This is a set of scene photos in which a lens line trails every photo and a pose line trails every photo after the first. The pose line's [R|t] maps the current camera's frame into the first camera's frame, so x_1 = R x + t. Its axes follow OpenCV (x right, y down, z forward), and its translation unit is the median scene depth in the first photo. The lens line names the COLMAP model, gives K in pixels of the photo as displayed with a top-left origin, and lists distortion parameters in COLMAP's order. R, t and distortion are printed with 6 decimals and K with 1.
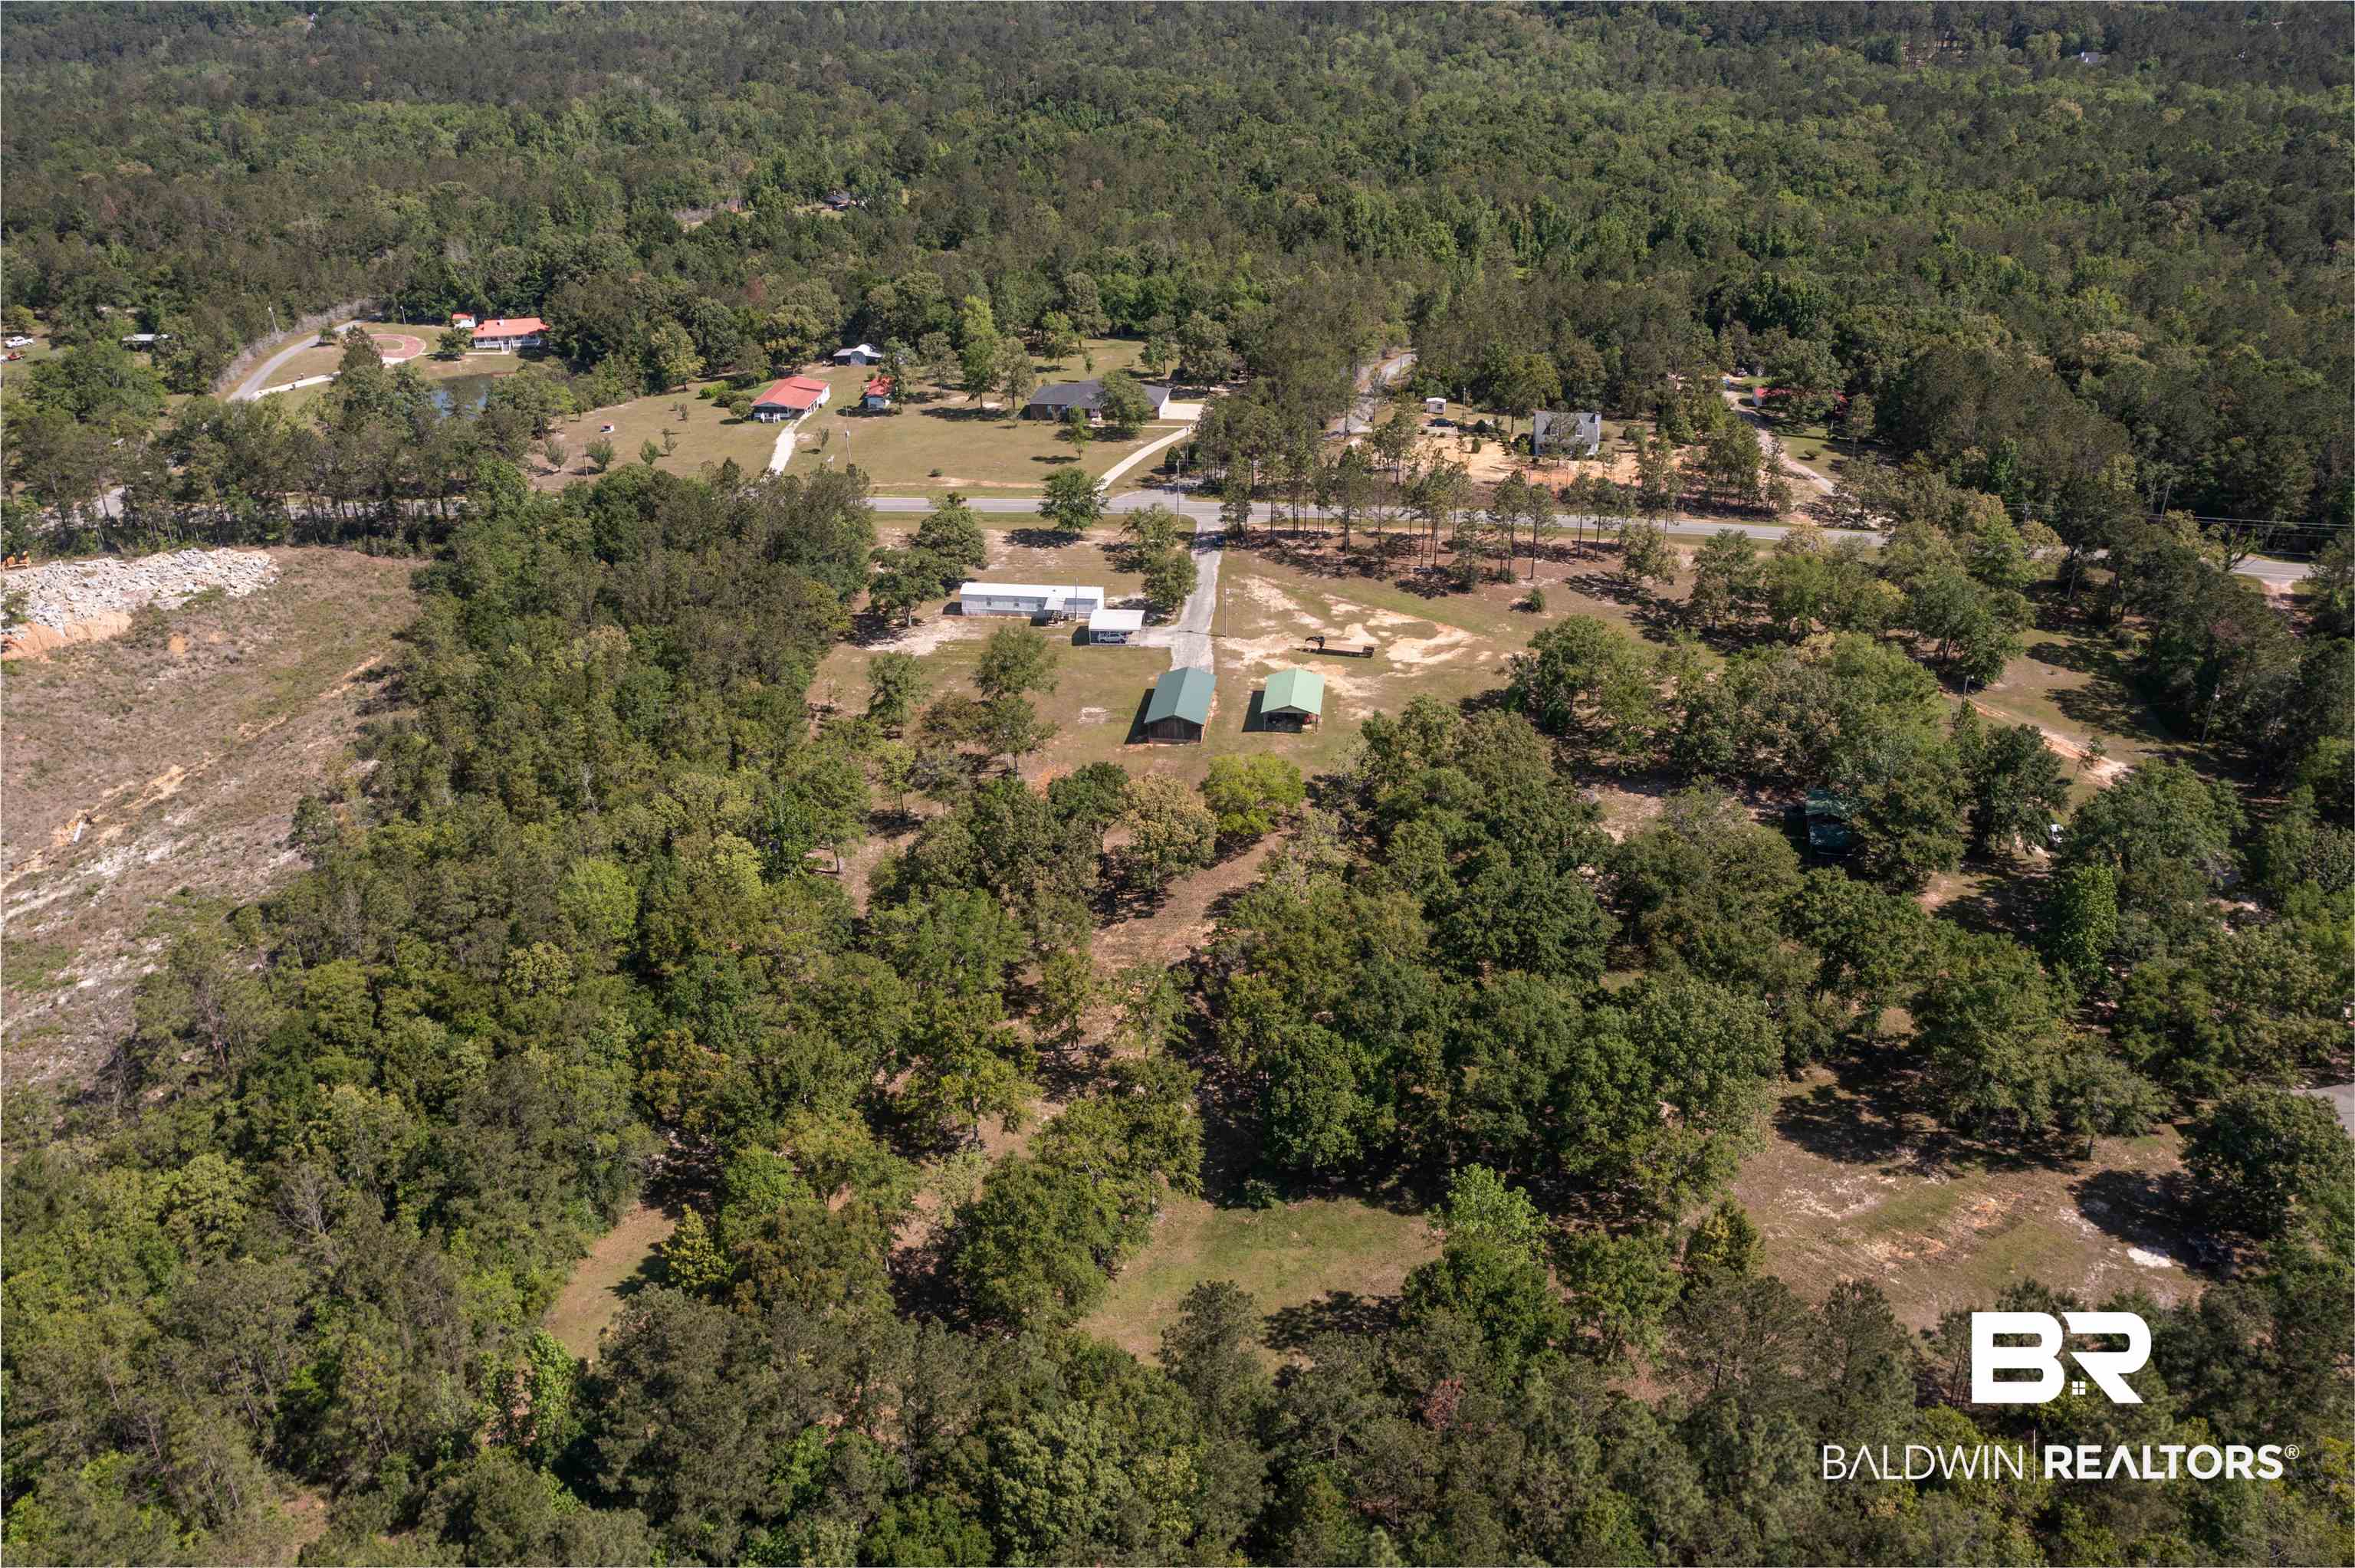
lens RADIAL K [[1911.5, 0, 1177.5], [0, 1911.5, 784.0], [0, 0, 1]] dist [-0.005102, 0.002316]
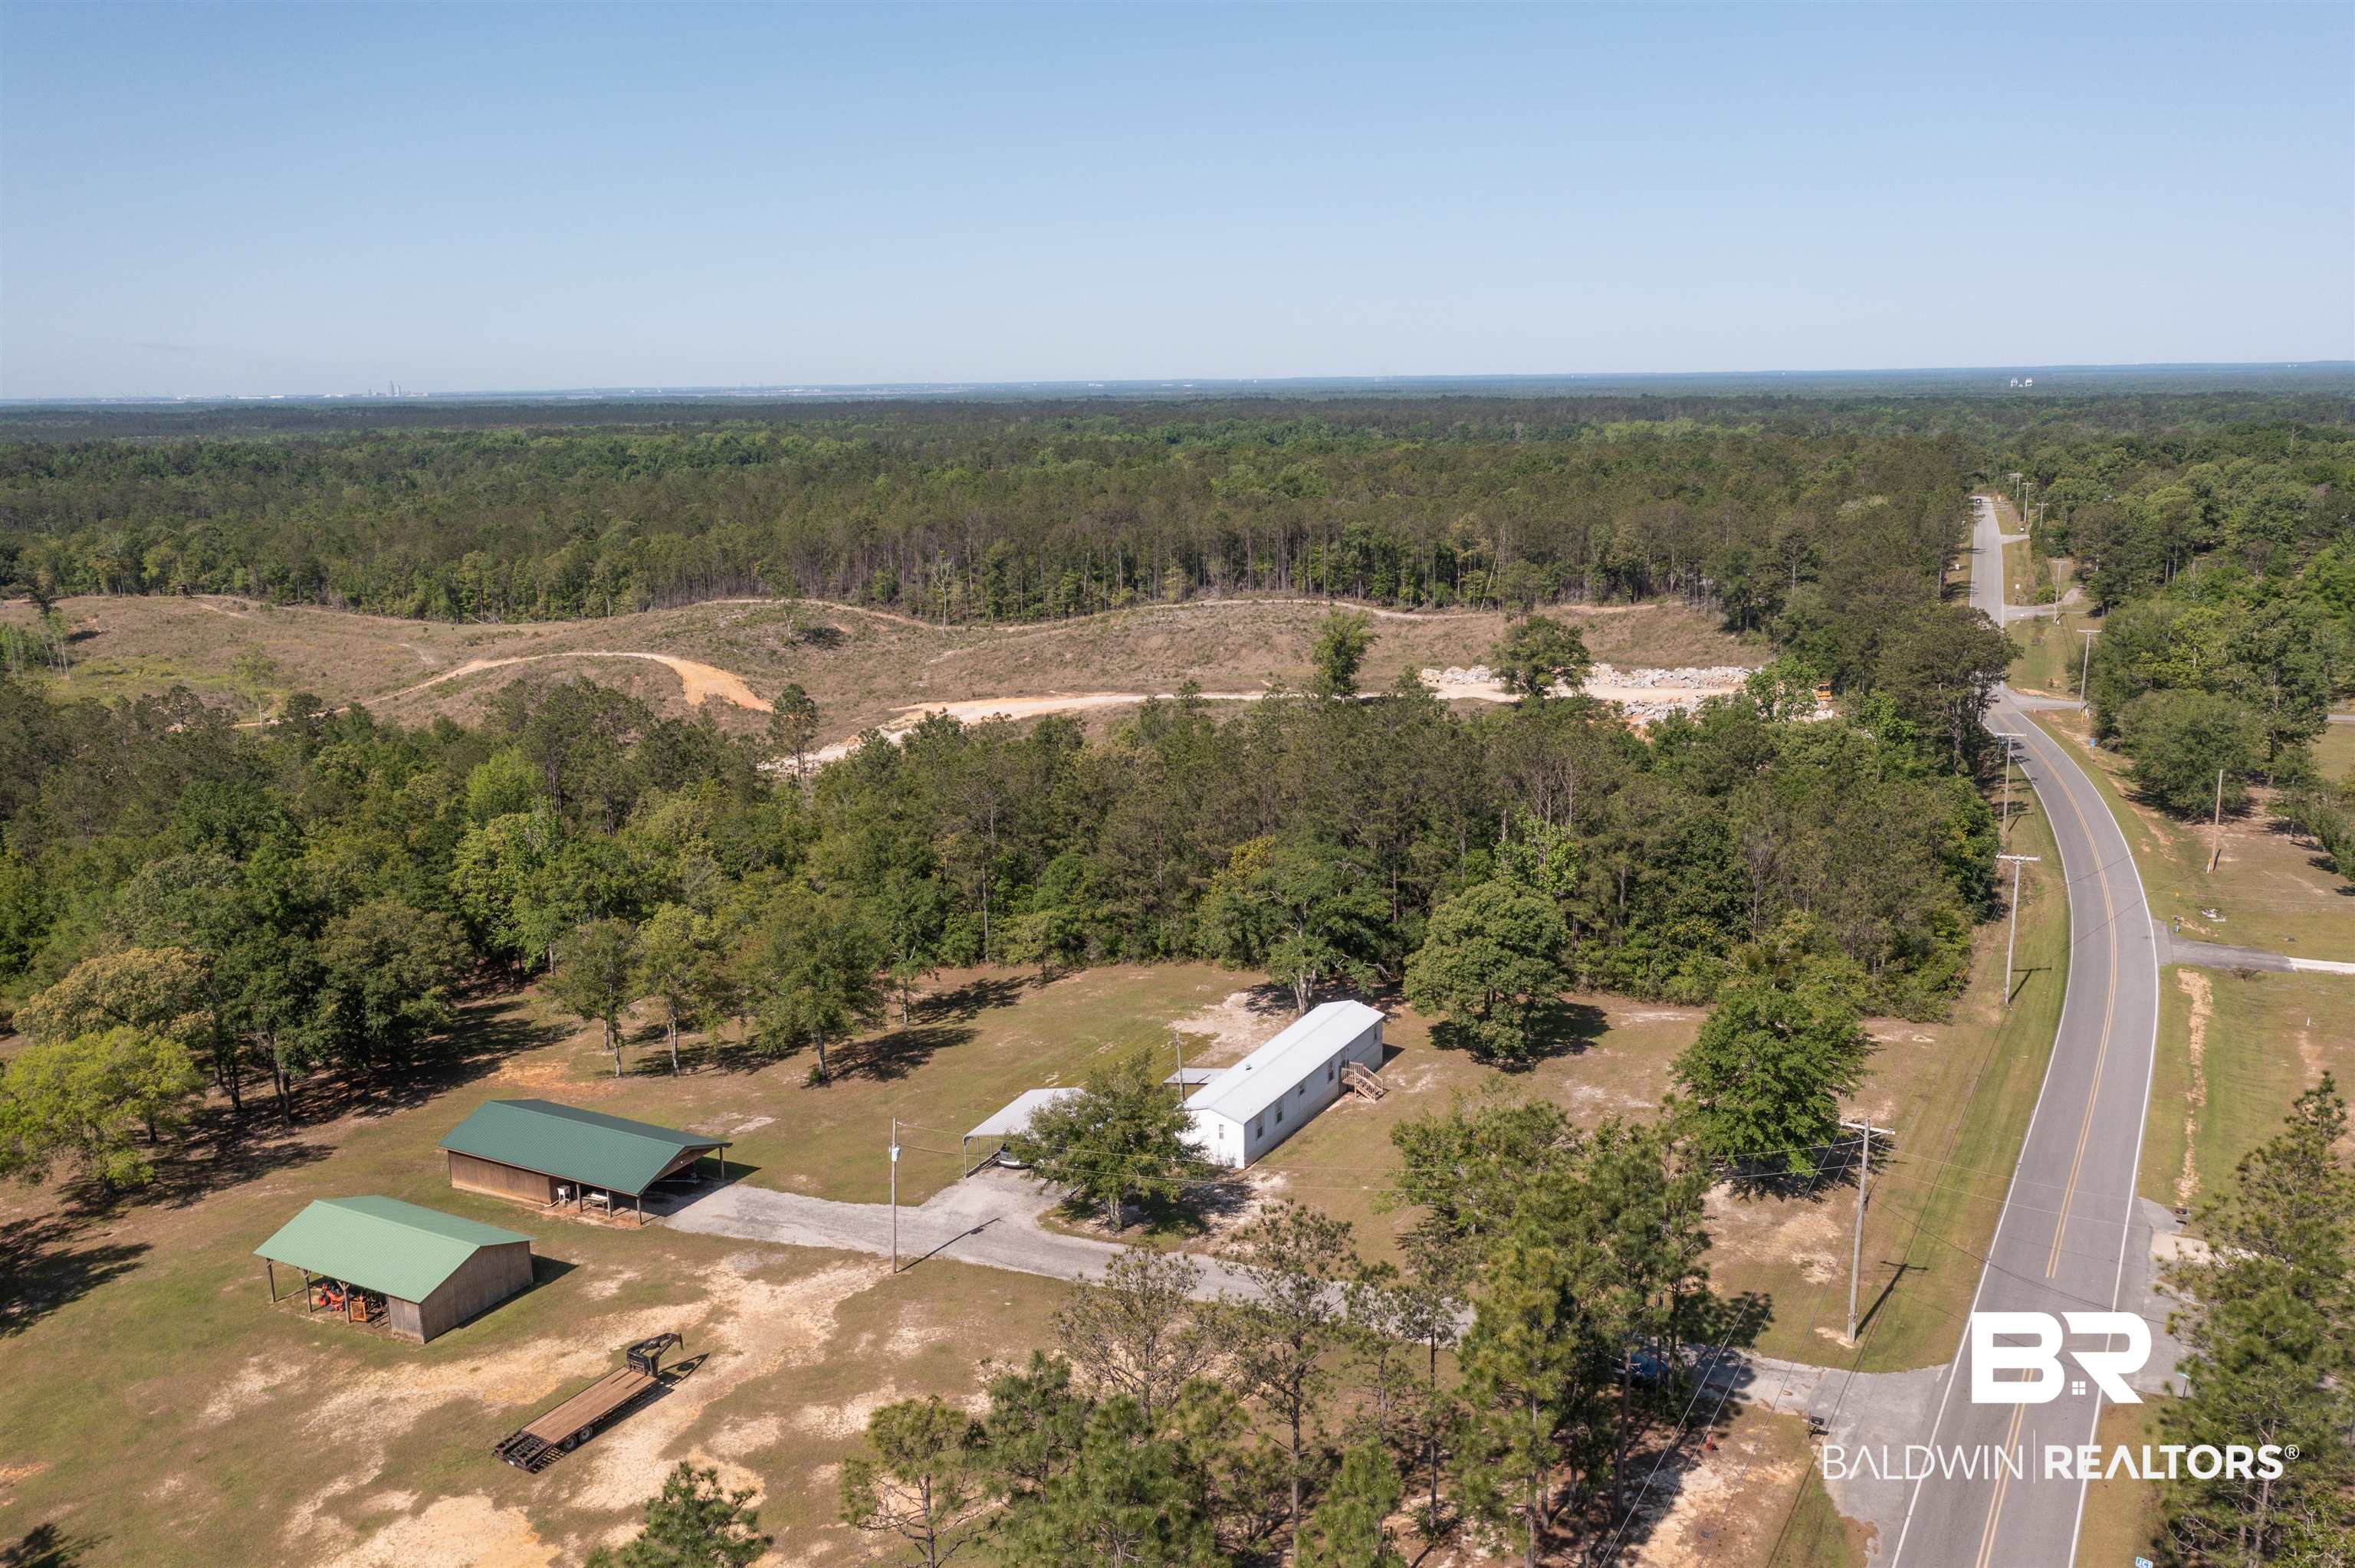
lens RADIAL K [[1864.1, 0, 1177.5], [0, 1864.1, 784.0], [0, 0, 1]] dist [0.006490, 0.012170]
pose [[-0.351982, 0.218166, -0.910227, 0.291404], [-0.408206, 0.839327, 0.359024, -0.288775], [0.842304, 0.497930, -0.206371, 1.035821]]
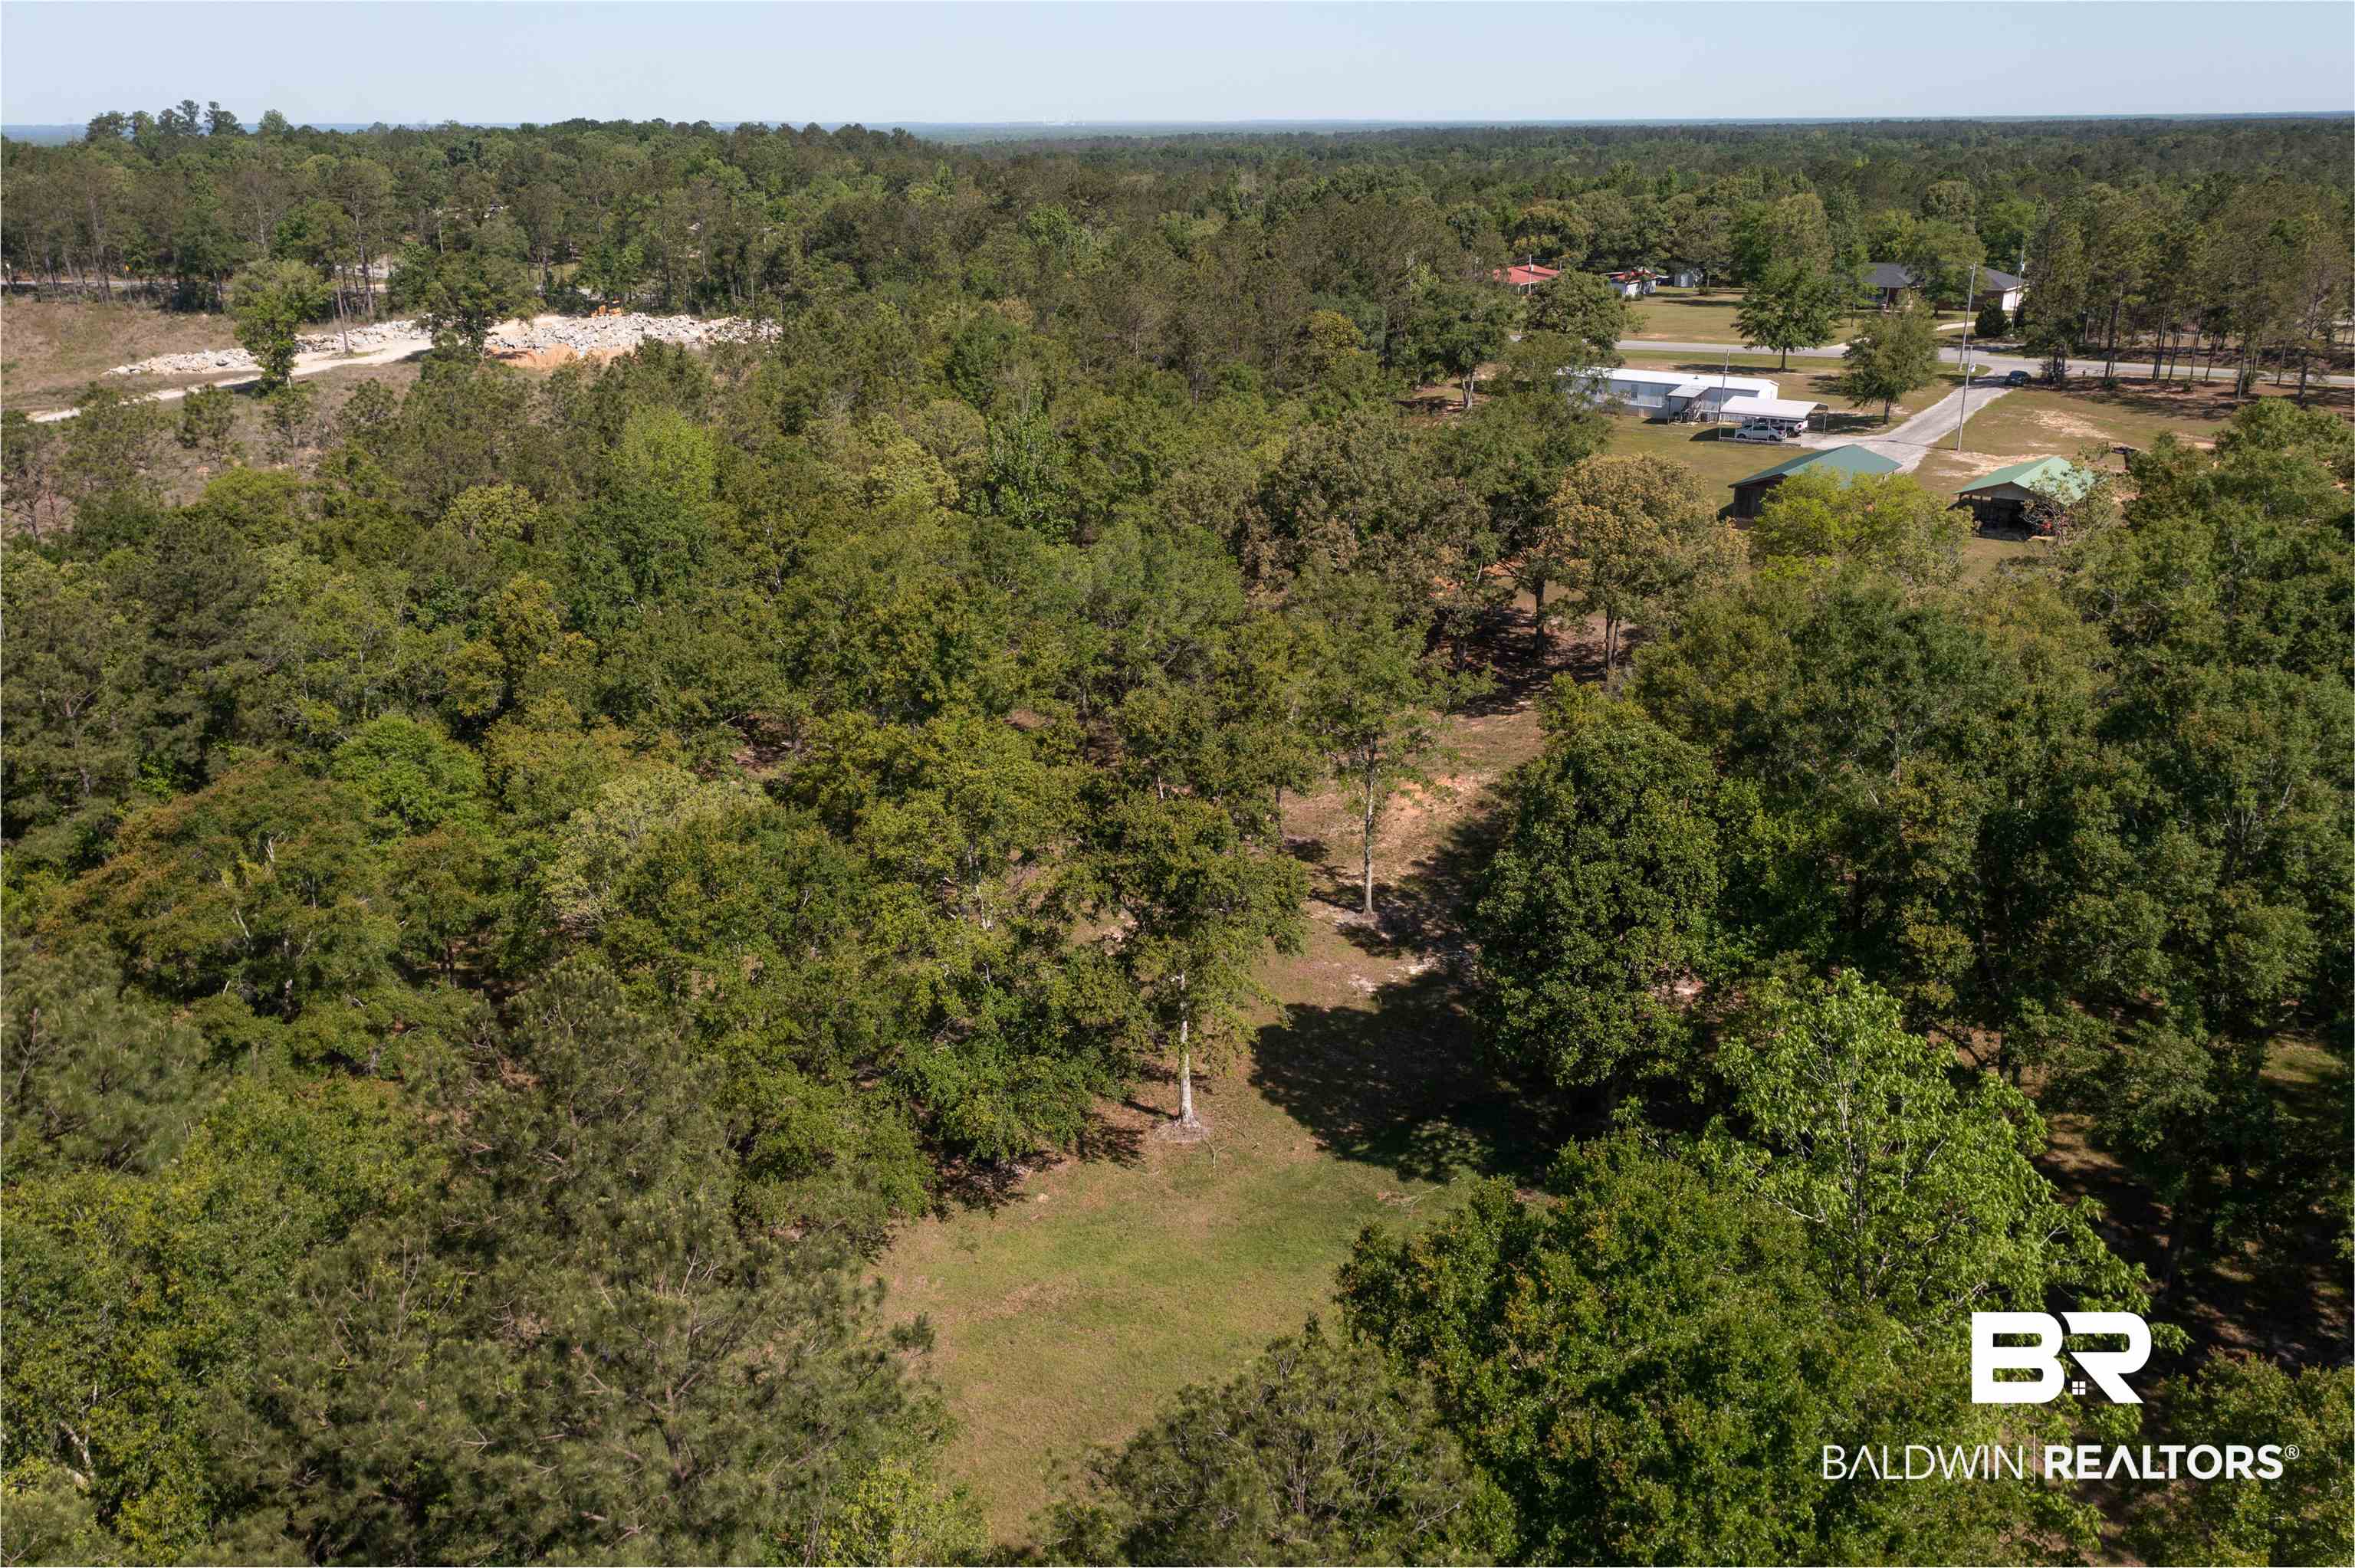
lens RADIAL K [[1864.1, 0, 1177.5], [0, 1864.1, 784.0], [0, 0, 1]] dist [0.006490, 0.012170]
pose [[0.870219, 0.174604, -0.460687, 0.096504], [-0.228295, 0.971551, -0.063014, 0.110128], [0.436578, 0.160009, 0.885323, 0.389752]]
